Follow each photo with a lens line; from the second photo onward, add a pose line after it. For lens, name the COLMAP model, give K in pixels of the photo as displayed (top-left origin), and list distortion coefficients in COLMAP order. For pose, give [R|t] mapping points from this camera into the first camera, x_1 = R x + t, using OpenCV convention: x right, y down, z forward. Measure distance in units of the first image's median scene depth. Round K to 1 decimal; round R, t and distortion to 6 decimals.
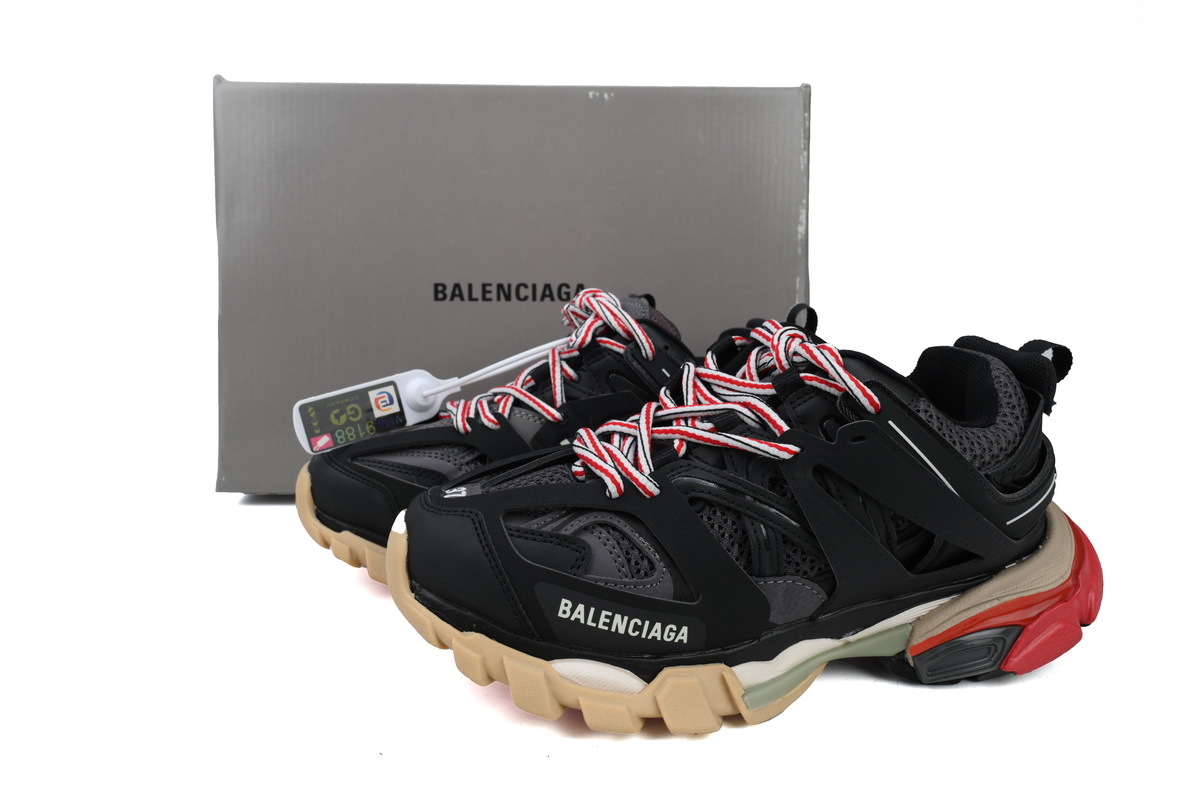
lens RADIAL K [[788.4, 0, 600.0], [0, 788.4, 400.0], [0, 0, 1]] dist [-0.002146, -0.000436]
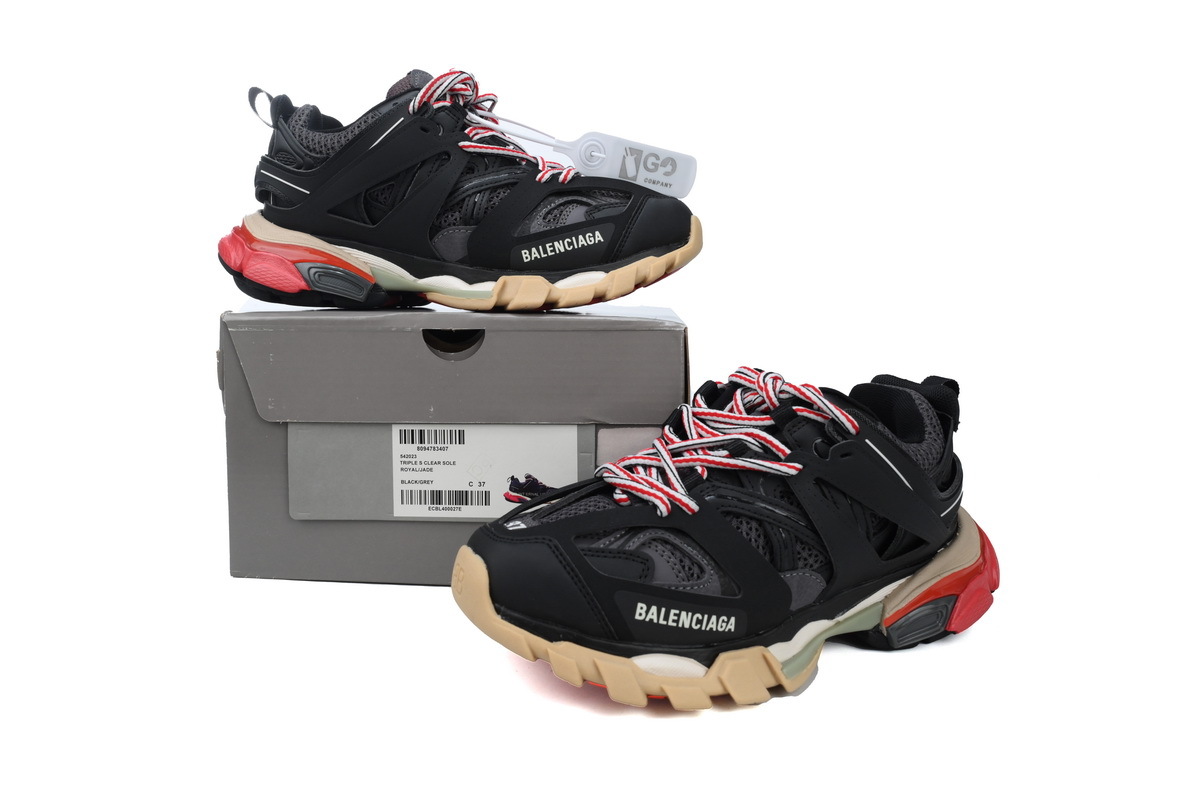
lens RADIAL K [[788.4, 0, 600.0], [0, 788.4, 400.0], [0, 0, 1]] dist [-0.002146, -0.000436]
pose [[0.969592, -0.039333, 0.241548, -0.355545], [0.057018, 0.996145, -0.066668, 0.022373], [-0.237994, 0.078413, 0.968096, -0.147231]]
